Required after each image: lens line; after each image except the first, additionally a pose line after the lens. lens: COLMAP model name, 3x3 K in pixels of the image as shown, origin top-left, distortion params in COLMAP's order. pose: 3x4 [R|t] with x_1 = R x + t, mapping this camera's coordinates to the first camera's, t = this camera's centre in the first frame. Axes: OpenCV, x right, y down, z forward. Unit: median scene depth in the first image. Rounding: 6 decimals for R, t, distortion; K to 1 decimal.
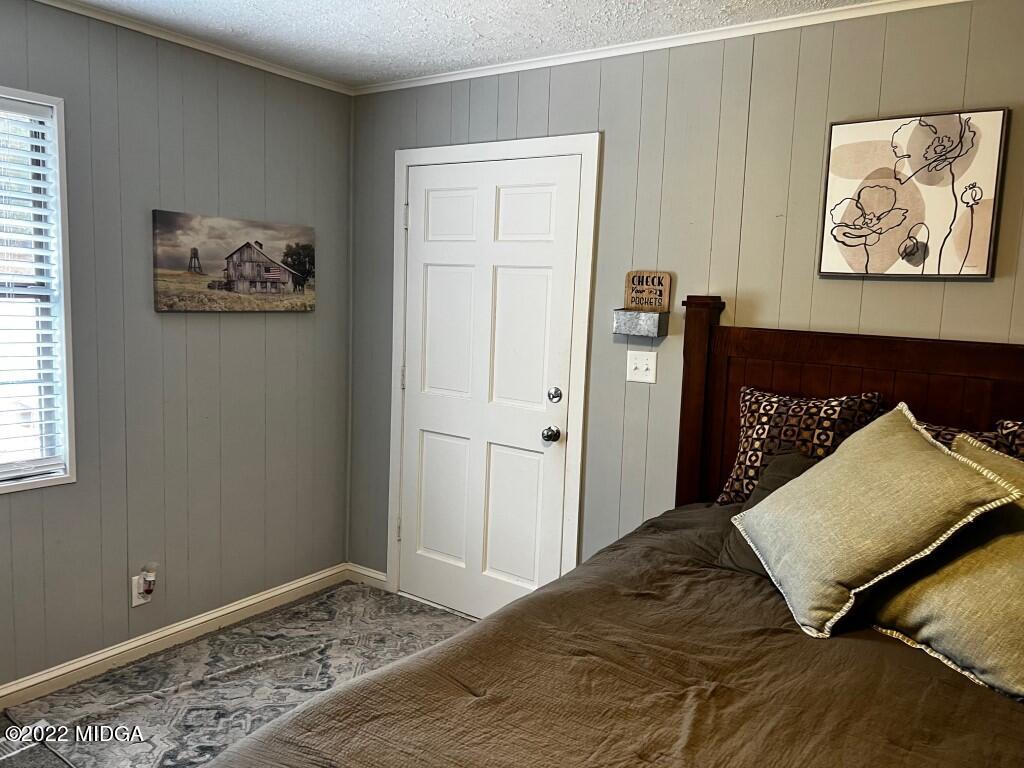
lens RADIAL K [[771.7, 0, 507.8], [0, 771.7, 378.9], [0, 0, 1]] dist [0.053589, -0.069955]
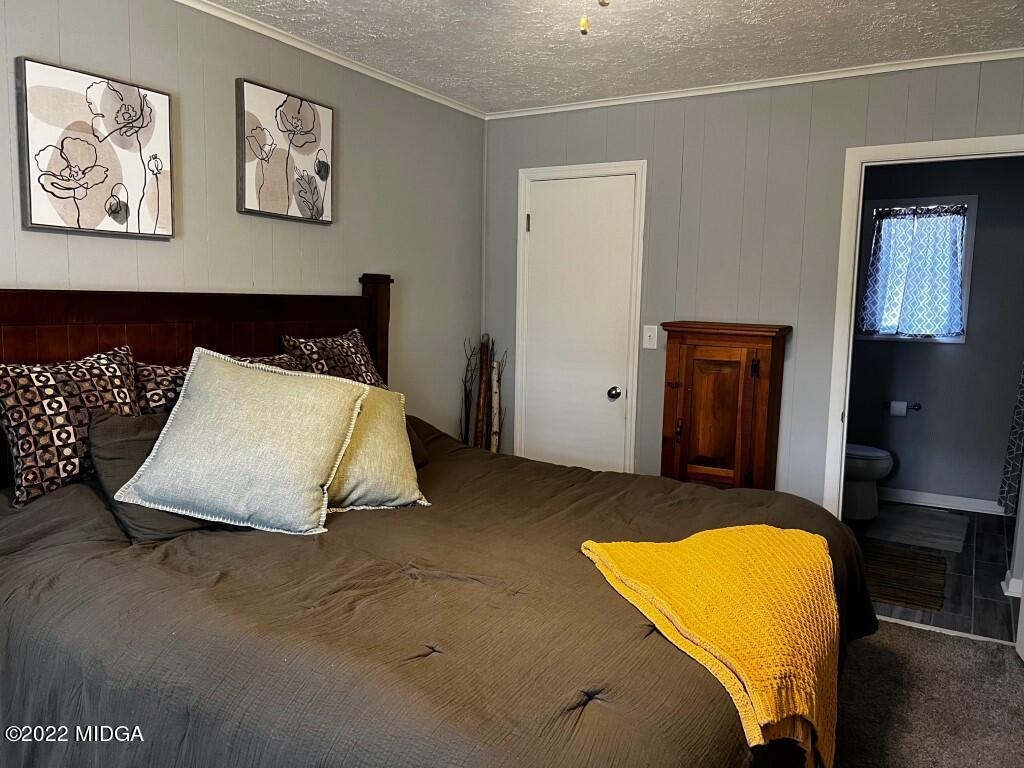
lens RADIAL K [[771.7, 0, 513.2], [0, 771.7, 379.4], [0, 0, 1]] dist [0.053589, -0.069955]
pose [[-0.082459, -0.152222, 0.984900, -0.609171], [0.084638, 0.983626, 0.159112, -0.060390], [-0.992994, 0.096480, -0.068226, 0.567602]]
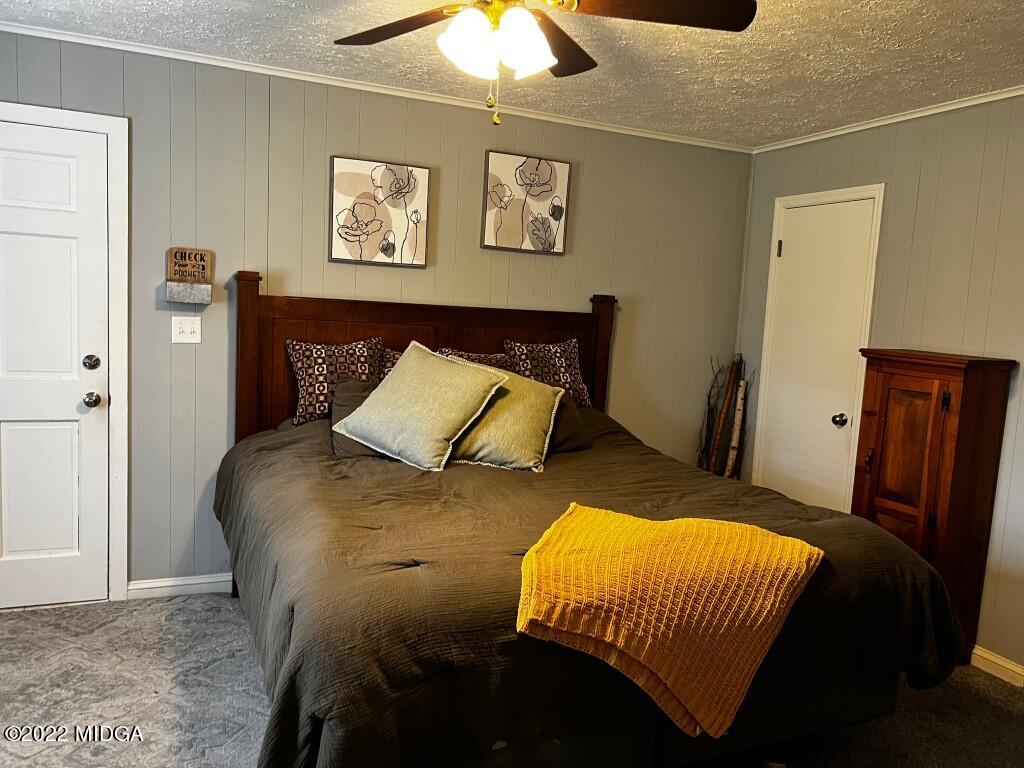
lens RADIAL K [[771.7, 0, 513.6], [0, 771.7, 387.3], [0, 0, 1]] dist [0.053589, -0.069955]
pose [[0.505766, -0.108610, 0.855806, -0.752288], [0.063041, 0.994044, 0.088898, -0.003922], [-0.860364, 0.008989, 0.509600, -0.034001]]
